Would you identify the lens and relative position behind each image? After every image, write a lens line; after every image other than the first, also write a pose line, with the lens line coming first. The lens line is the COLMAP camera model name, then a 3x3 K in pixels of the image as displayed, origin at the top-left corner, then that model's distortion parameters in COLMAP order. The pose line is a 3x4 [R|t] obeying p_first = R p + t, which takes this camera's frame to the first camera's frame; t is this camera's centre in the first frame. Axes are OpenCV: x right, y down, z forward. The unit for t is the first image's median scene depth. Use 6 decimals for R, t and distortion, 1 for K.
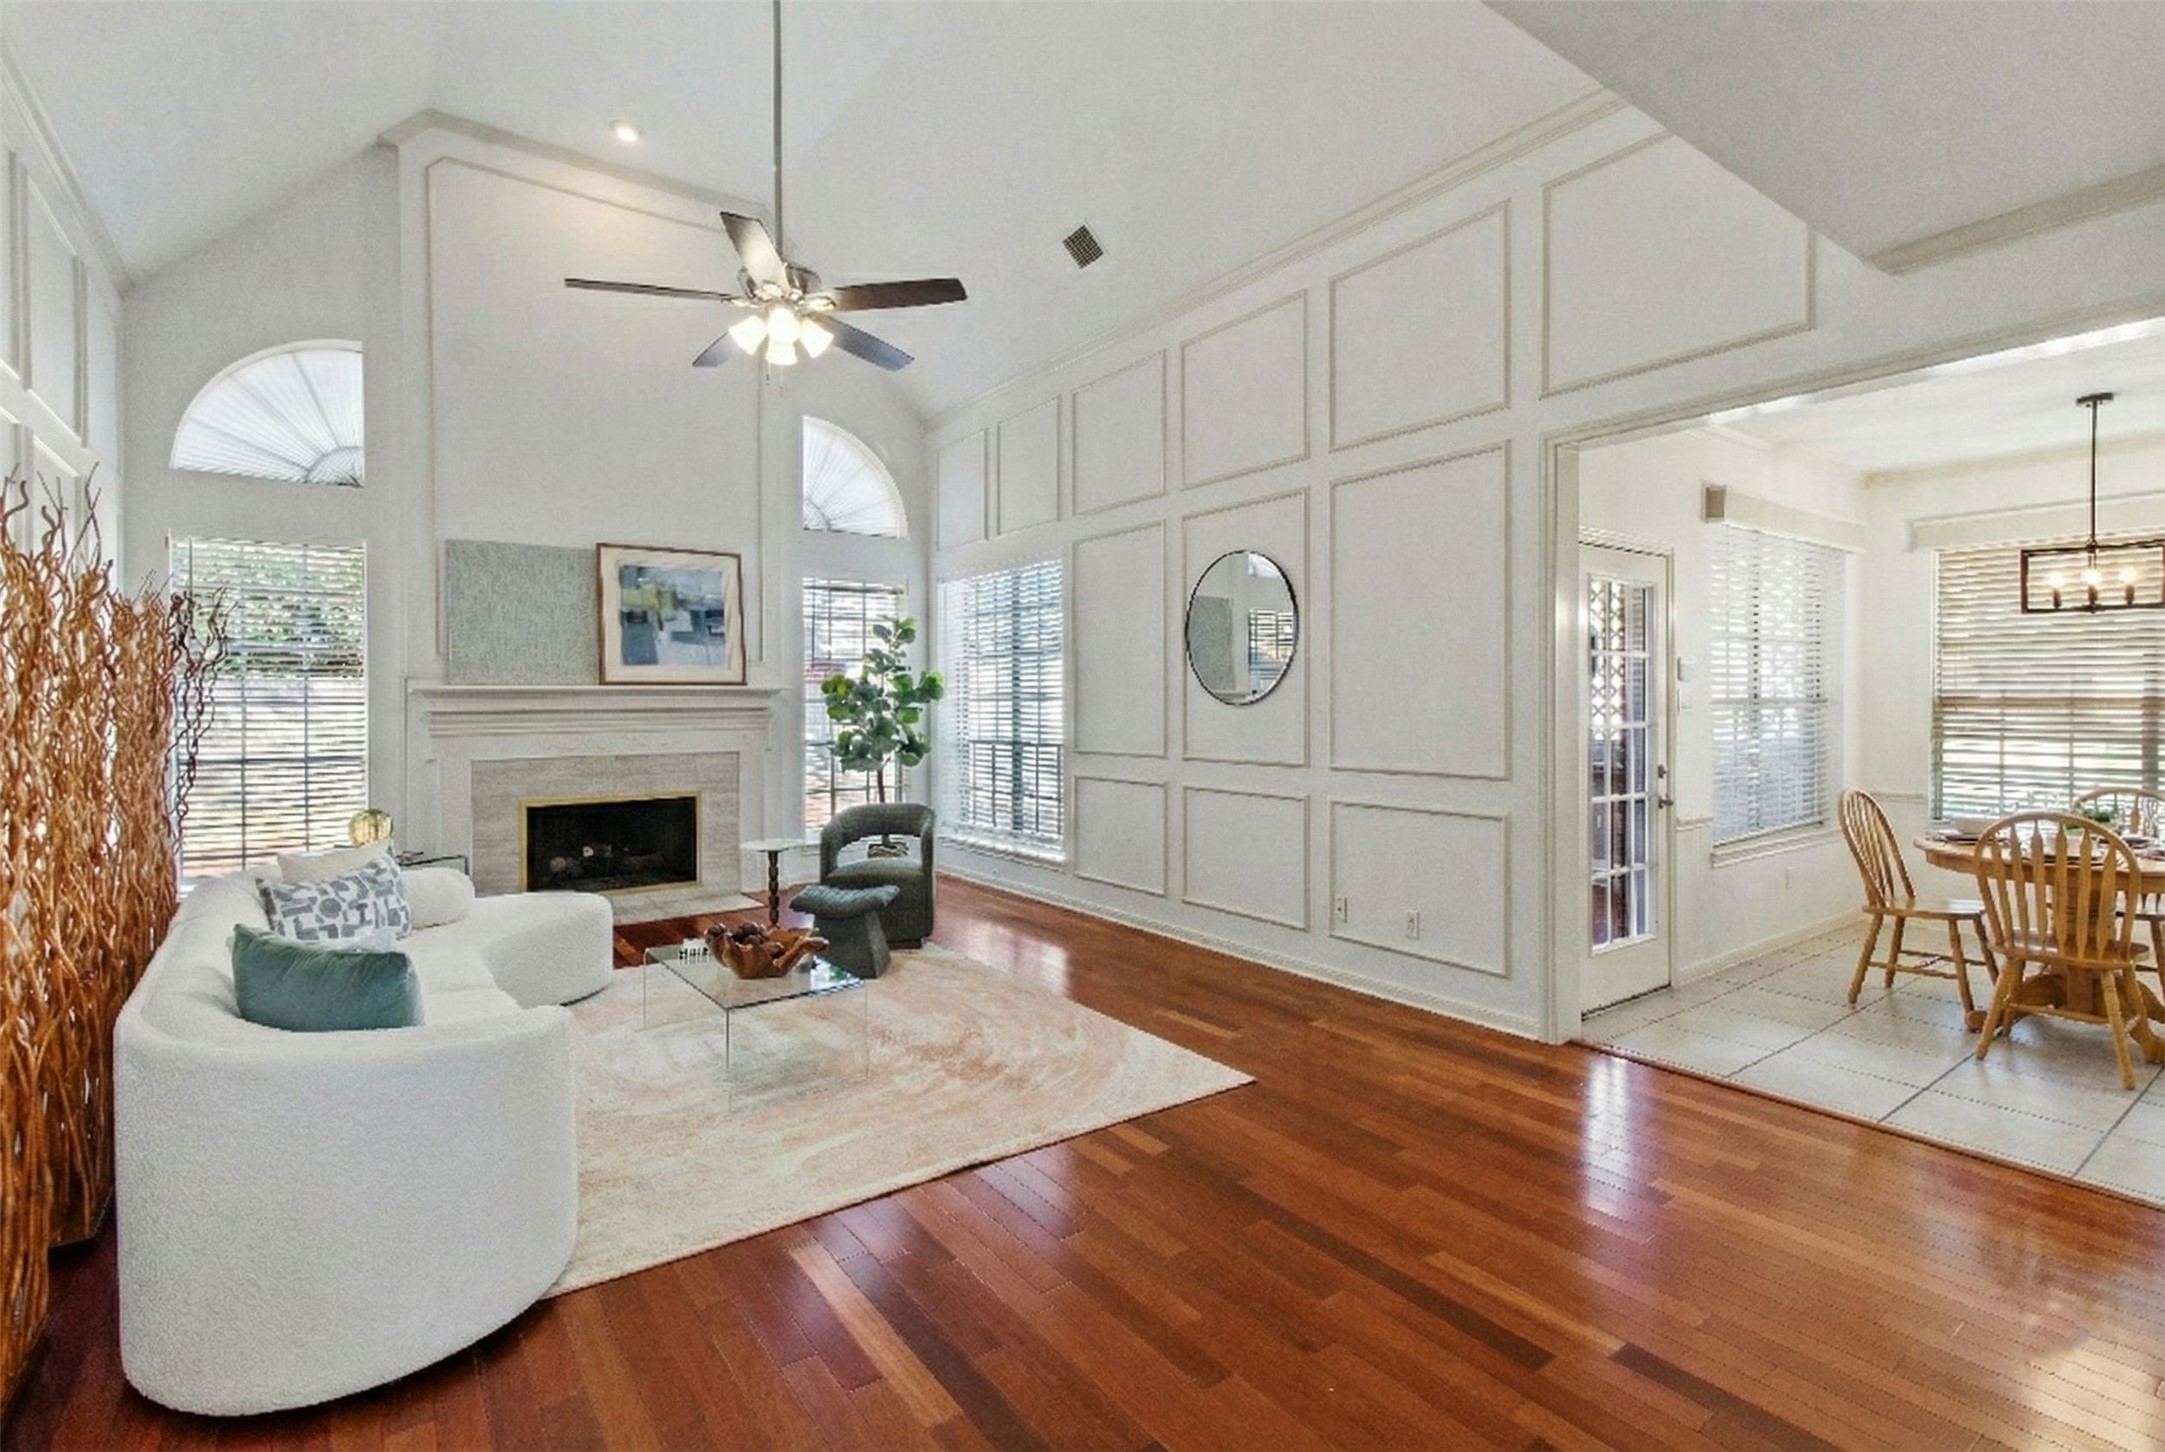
lens RADIAL K [[1000.9, 0, 1086.0], [0, 1000.9, 713.6], [0, 0, 1]] dist [-0.006081, -0.000192]
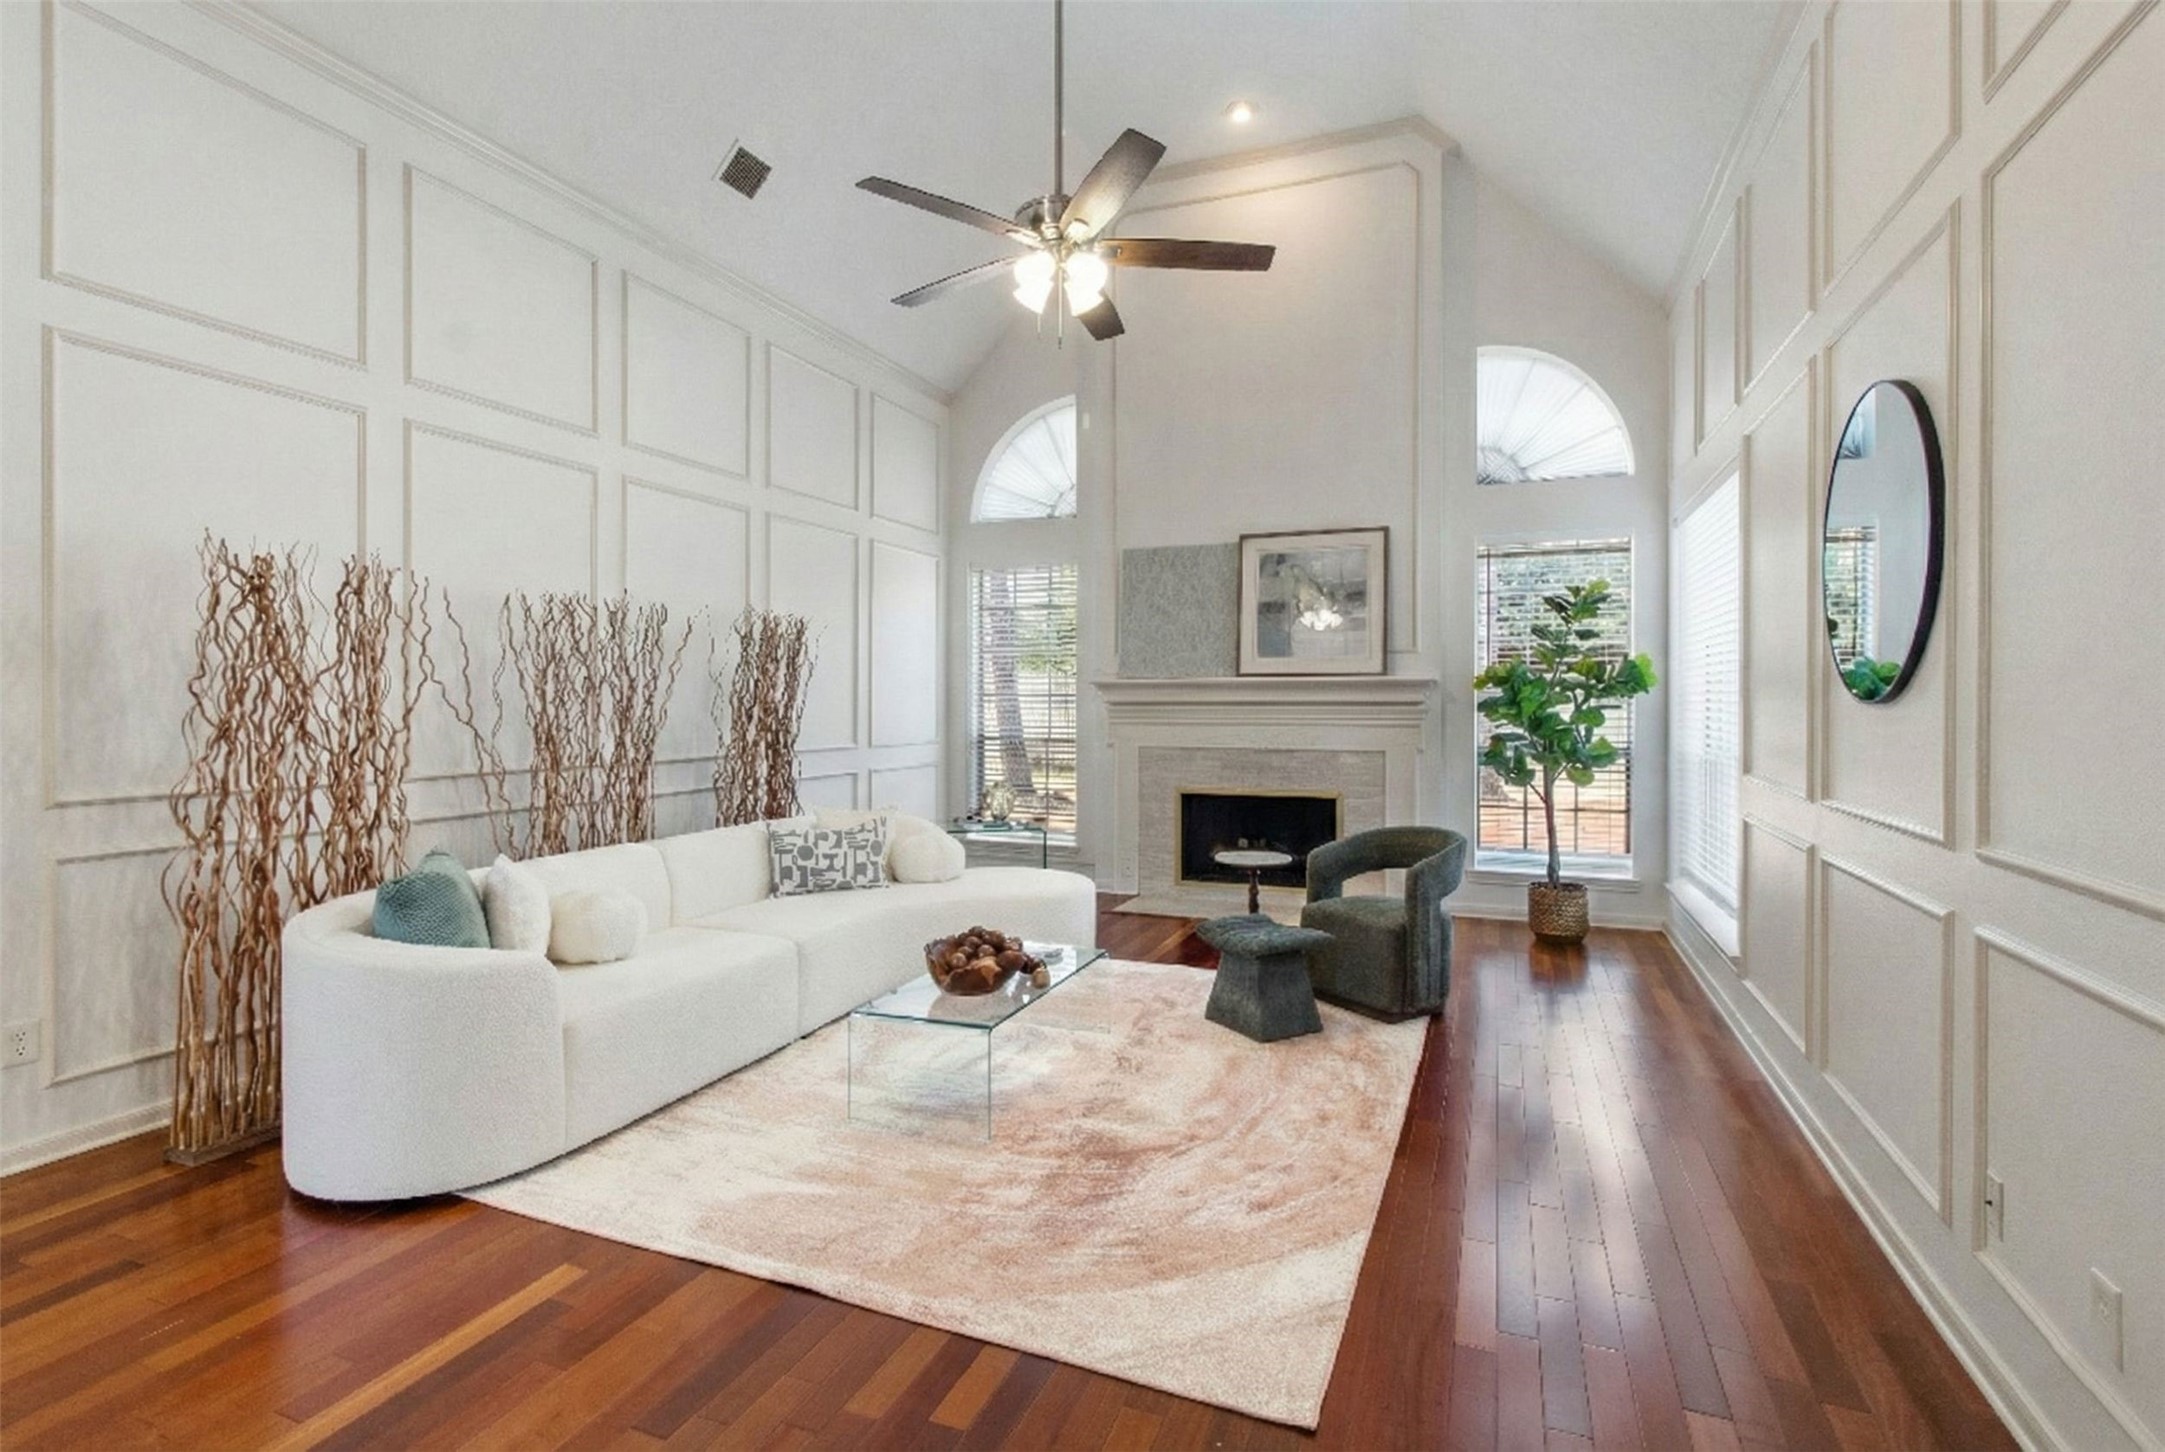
lens RADIAL K [[1000.9, 0, 1088.8], [0, 1000.9, 718.2], [0, 0, 1]] dist [-0.006081, -0.000192]
pose [[0.531223, 0.021462, -0.846960, 0.299175], [-0.014321, 0.999764, 0.016352, -0.002178], [0.847111, 0.003443, 0.531405, 0.359566]]
